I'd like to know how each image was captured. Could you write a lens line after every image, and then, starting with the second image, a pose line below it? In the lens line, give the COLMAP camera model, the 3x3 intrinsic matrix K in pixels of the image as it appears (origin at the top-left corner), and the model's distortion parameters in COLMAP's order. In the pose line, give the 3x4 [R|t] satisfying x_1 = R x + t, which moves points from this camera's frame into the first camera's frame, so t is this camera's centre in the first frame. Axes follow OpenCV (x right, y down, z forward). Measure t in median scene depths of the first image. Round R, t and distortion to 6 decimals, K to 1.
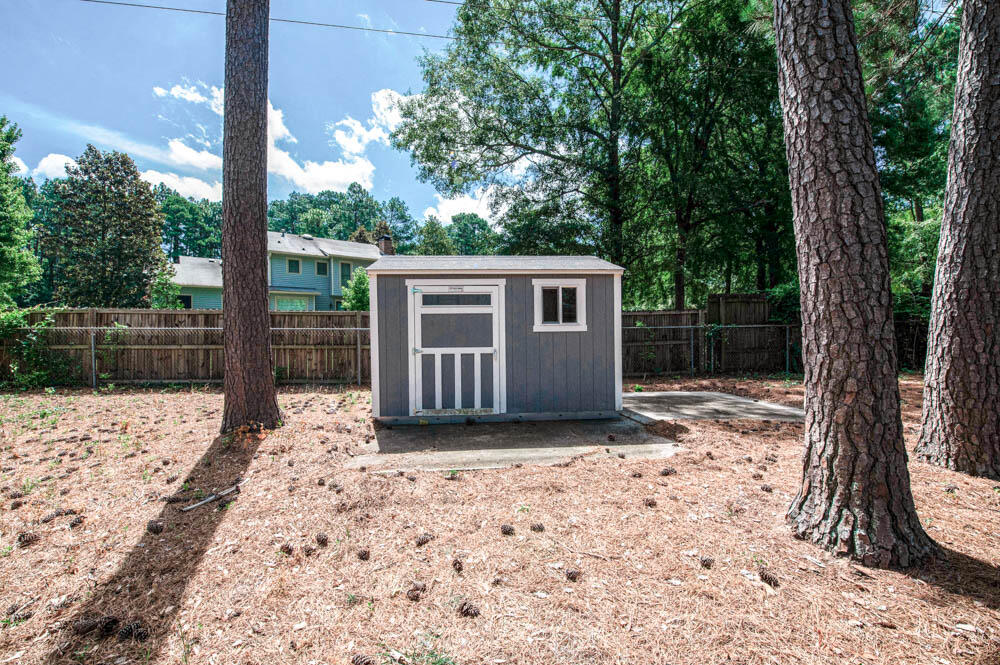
lens RADIAL K [[434.4, 0, 507.1], [0, 434.4, 332.1], [0, 0, 1]] dist [-0.000736, -0.000238]
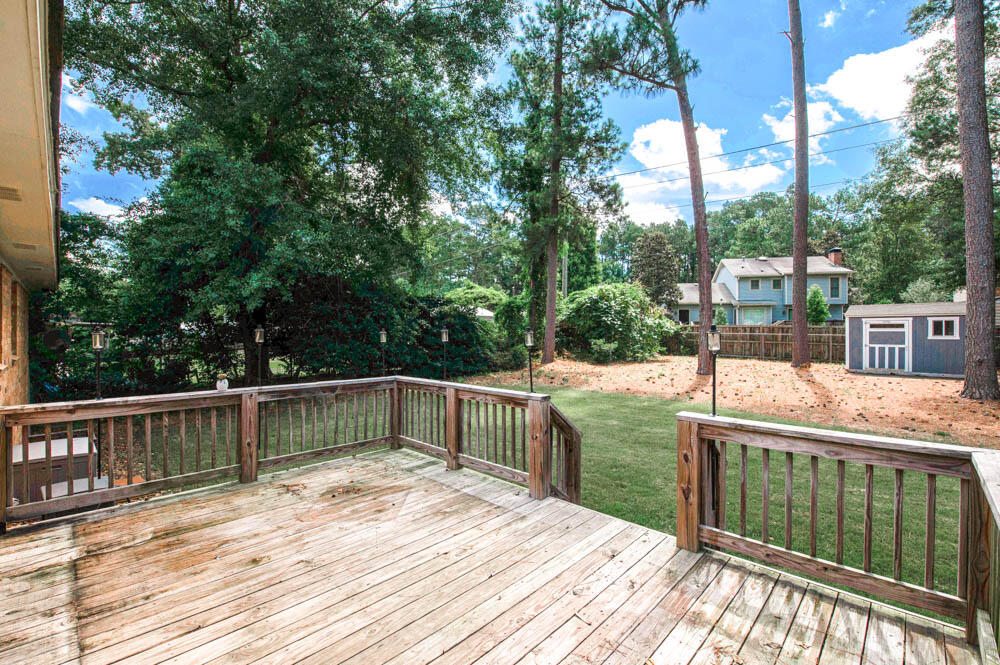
lens RADIAL K [[434.4, 0, 507.1], [0, 434.4, 332.1], [0, 0, 1]] dist [-0.000736, -0.000238]
pose [[0.619985, 0.011134, -0.784535, 0.500685], [-0.006746, 0.999938, 0.008860, -0.045294], [0.784585, -0.000200, 0.620022, -2.324864]]
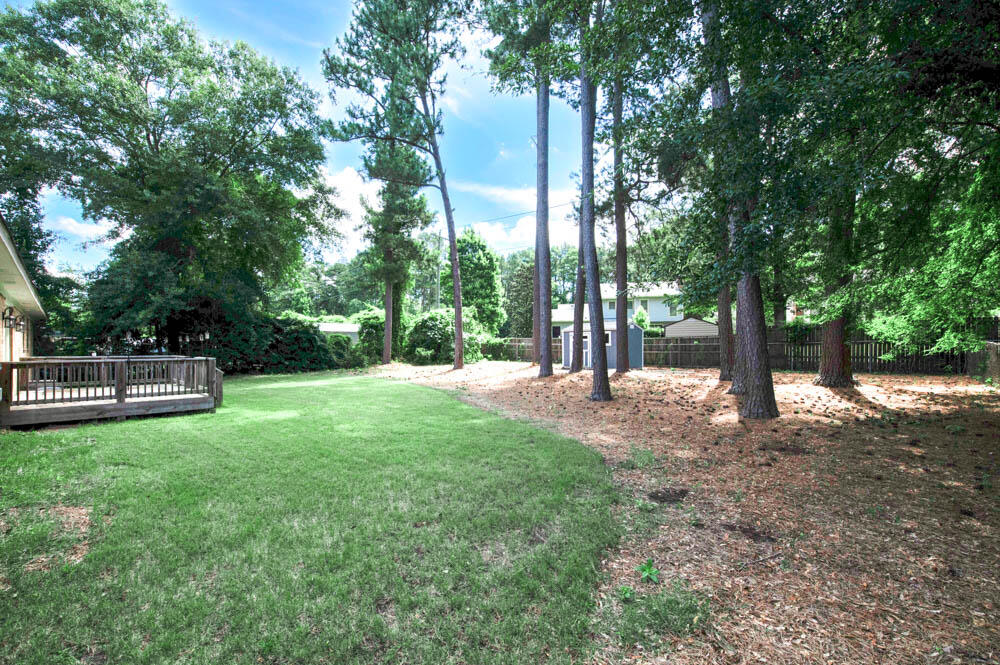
lens RADIAL K [[407.3, 0, 461.8], [0, 407.3, 354.8], [0, 0, 1]] dist [-0.000920, -0.000126]
pose [[0.598106, 0.024553, -0.801041, 2.172970], [-0.004103, 0.999611, 0.027576, -0.015455], [0.801406, -0.013206, 0.597975, -2.033560]]
